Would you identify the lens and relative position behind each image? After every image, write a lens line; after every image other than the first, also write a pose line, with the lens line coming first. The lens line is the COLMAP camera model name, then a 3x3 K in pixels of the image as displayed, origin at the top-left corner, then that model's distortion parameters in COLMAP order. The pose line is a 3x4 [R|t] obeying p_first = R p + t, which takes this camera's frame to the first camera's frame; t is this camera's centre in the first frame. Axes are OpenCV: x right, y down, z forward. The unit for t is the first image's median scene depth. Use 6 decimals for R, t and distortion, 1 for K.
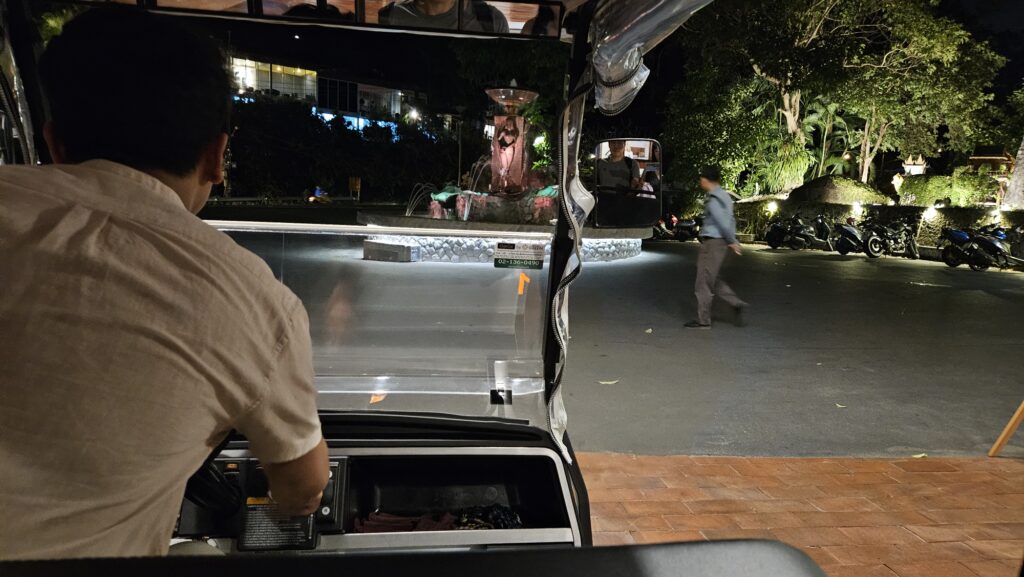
lens RADIAL K [[663.7, 0, 512.0], [0, 663.7, 288.5], [0, 0, 1]] dist [0.003516, 0.000591]
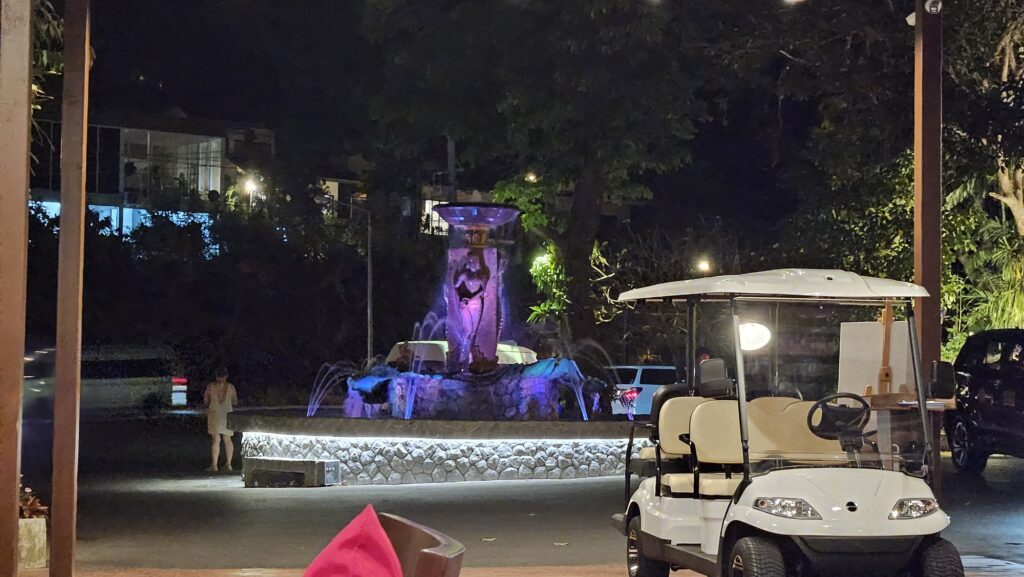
lens RADIAL K [[2123.1, 0, 512.0], [0, 2123.1, 288.5], [0, 0, 1]] dist [0.016098, 0.179420]
pose [[0.999240, -0.038879, 0.002851, 0.024518], [0.038763, 0.983147, -0.178657, 0.123768], [0.004143, 0.178632, 0.983907, -0.892269]]
